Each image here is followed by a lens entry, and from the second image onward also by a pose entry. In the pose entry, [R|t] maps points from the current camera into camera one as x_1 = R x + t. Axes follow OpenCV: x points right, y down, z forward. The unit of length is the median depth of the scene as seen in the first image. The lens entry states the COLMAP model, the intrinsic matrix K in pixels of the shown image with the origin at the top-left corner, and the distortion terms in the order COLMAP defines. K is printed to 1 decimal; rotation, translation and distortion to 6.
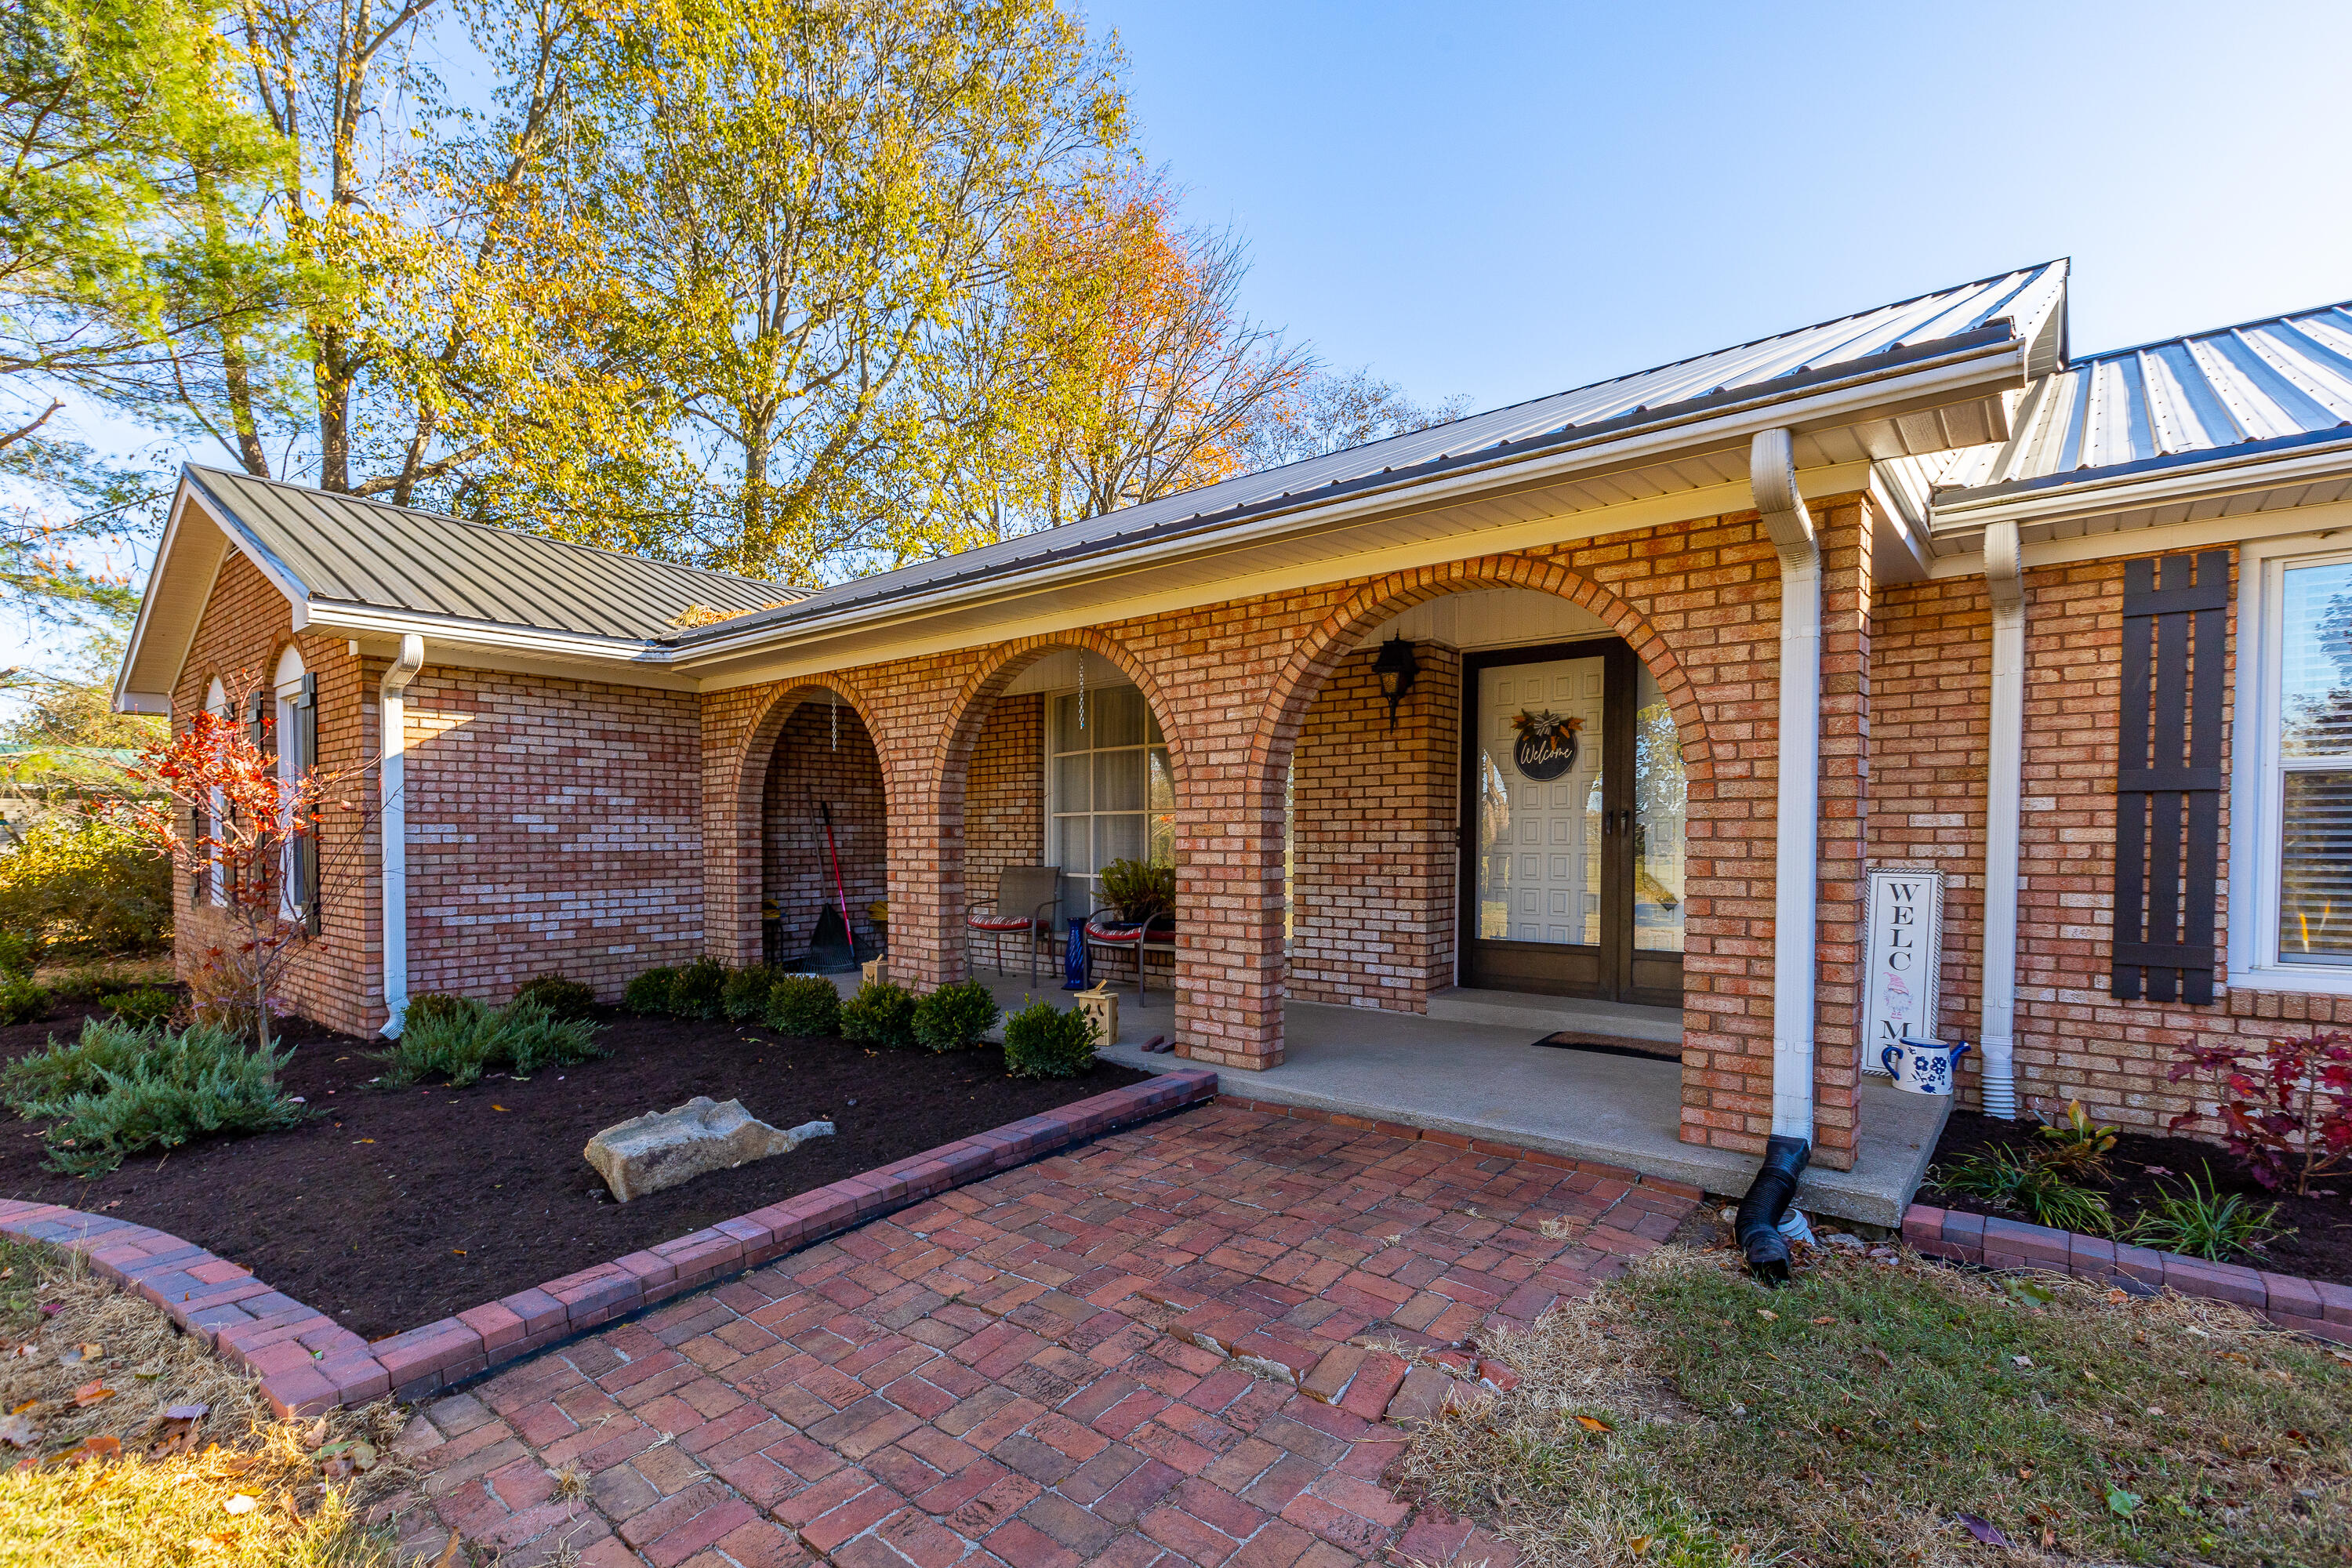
lens RADIAL K [[1066.3, 0, 1163.4], [0, 1066.3, 862.8], [0, 0, 1]] dist [0.003444, 0.000464]
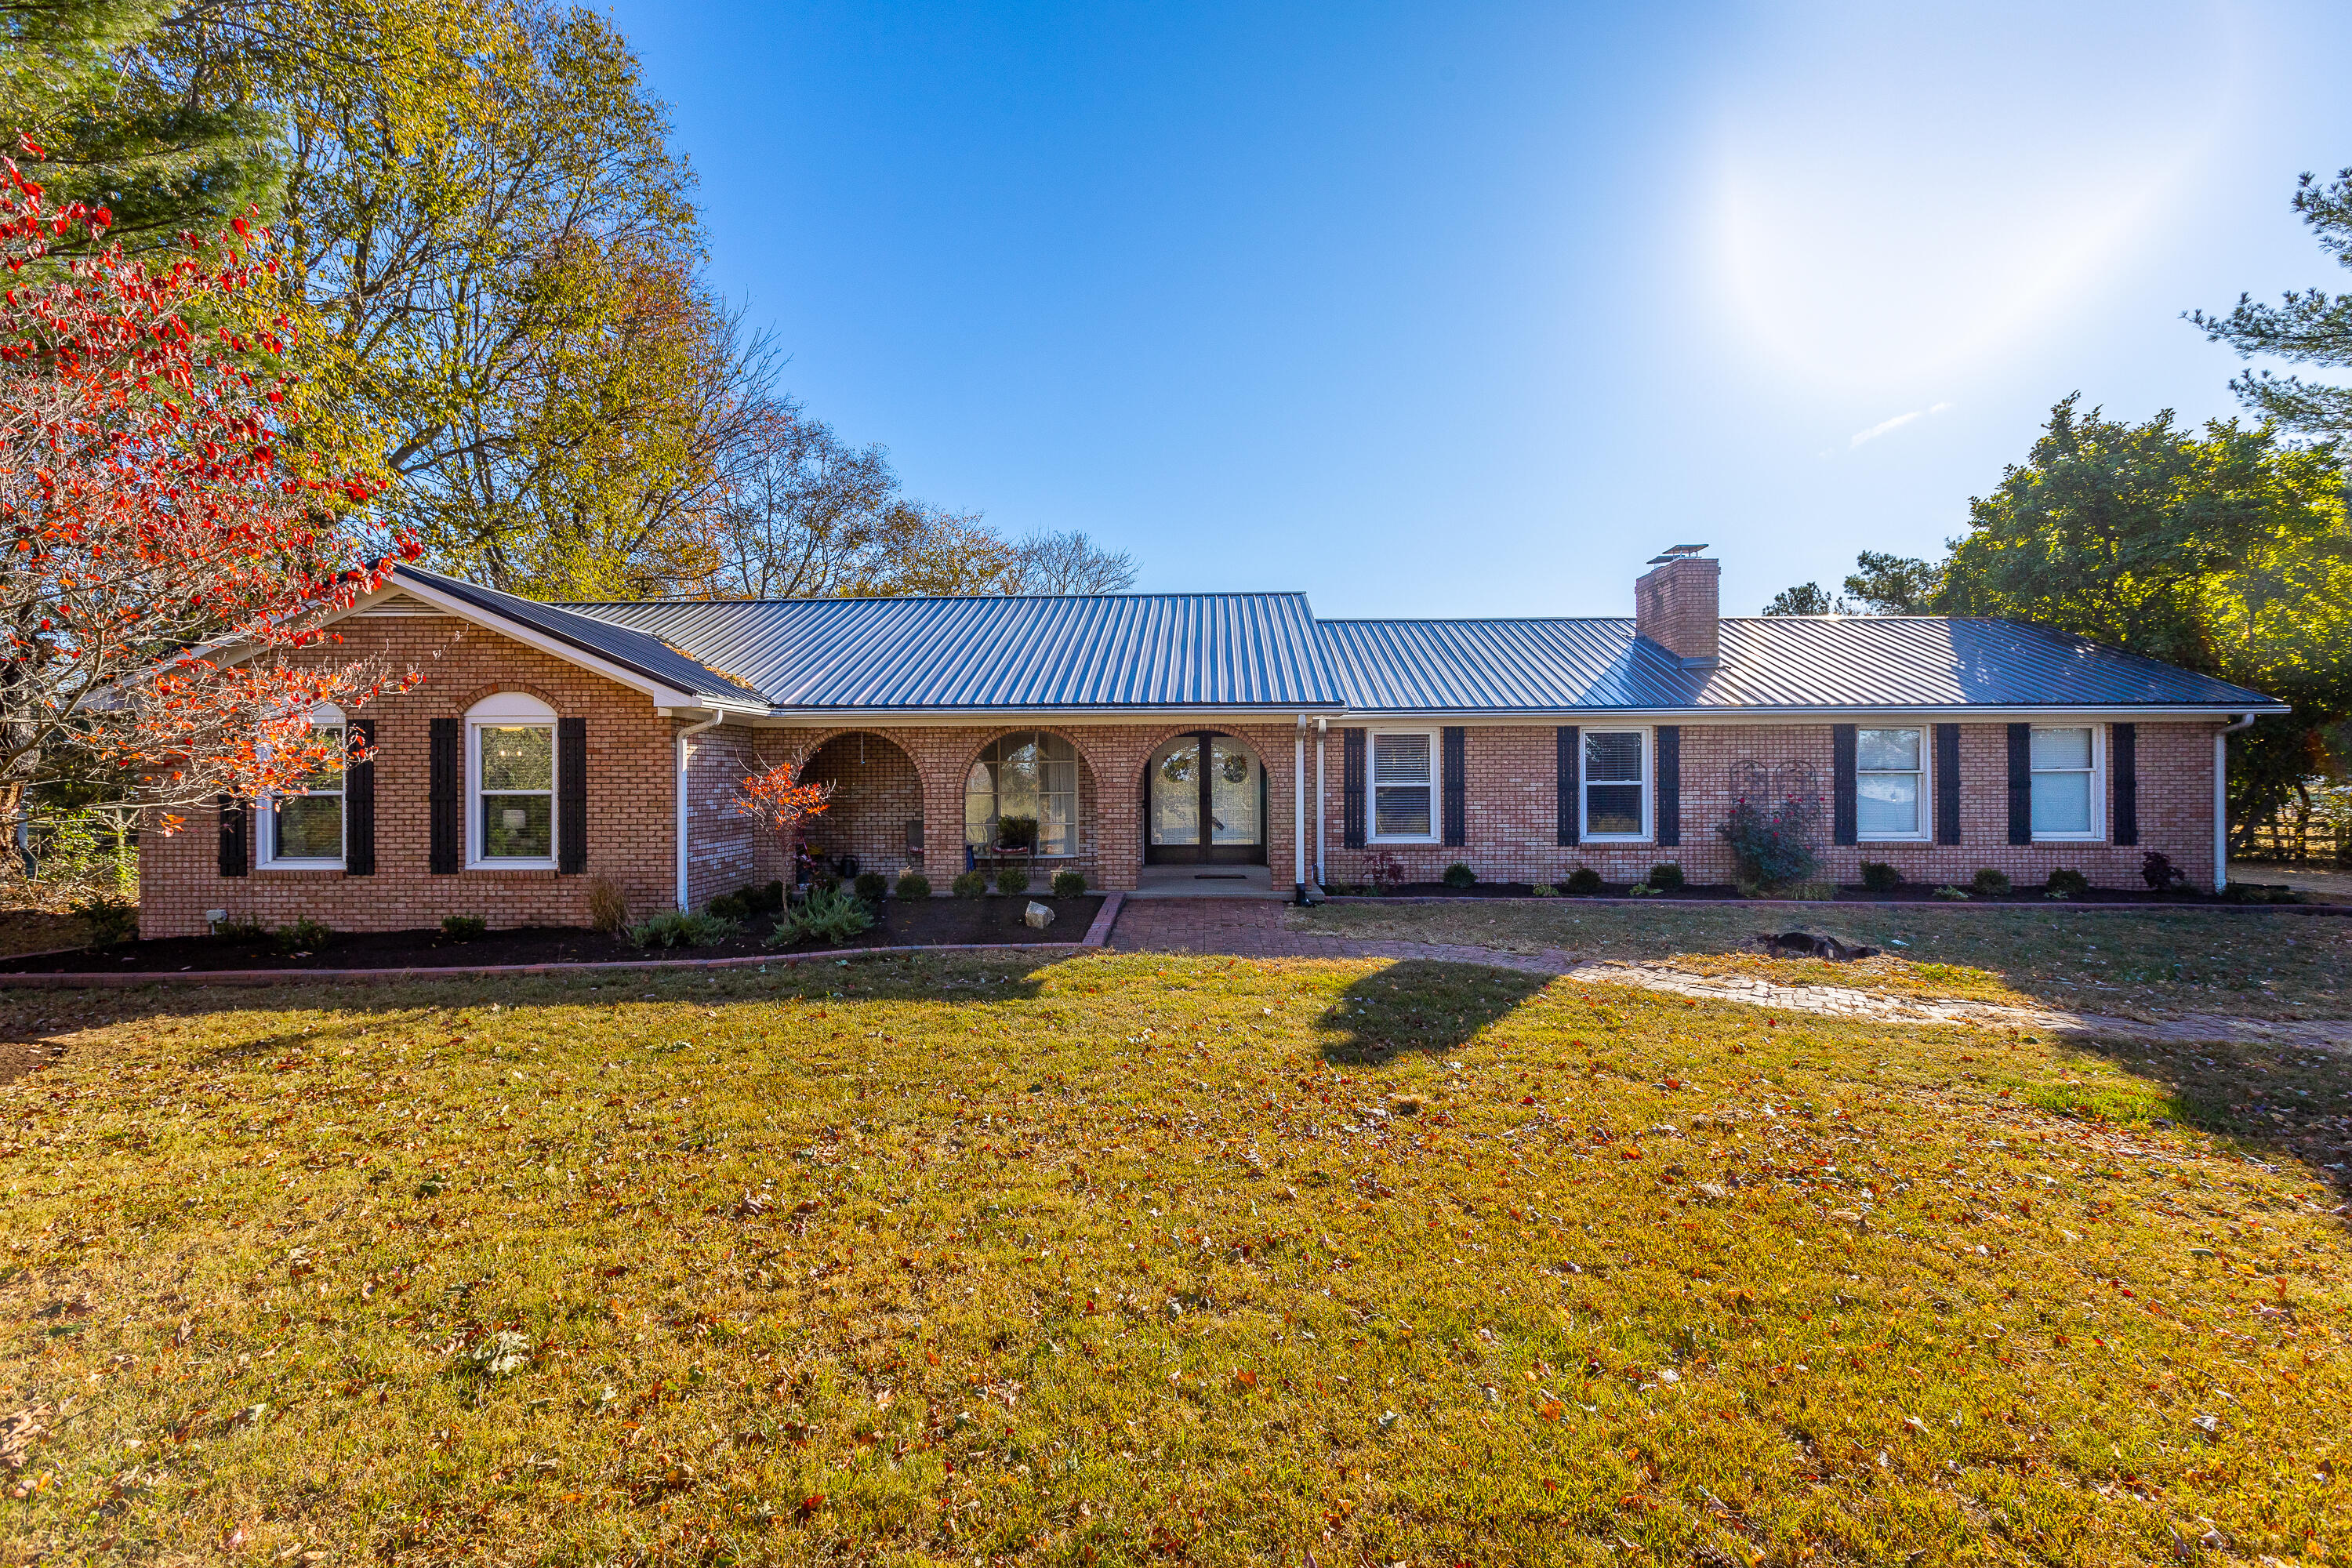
lens RADIAL K [[1066.3, 0, 1177.9], [0, 1066.3, 785.0], [0, 0, 1]] dist [0.003444, 0.000464]
pose [[0.768308, -0.004221, 0.640067, -1.802856], [0.022374, 0.999544, -0.020264, -0.027942], [-0.639689, 0.029890, 0.768052, -1.377141]]
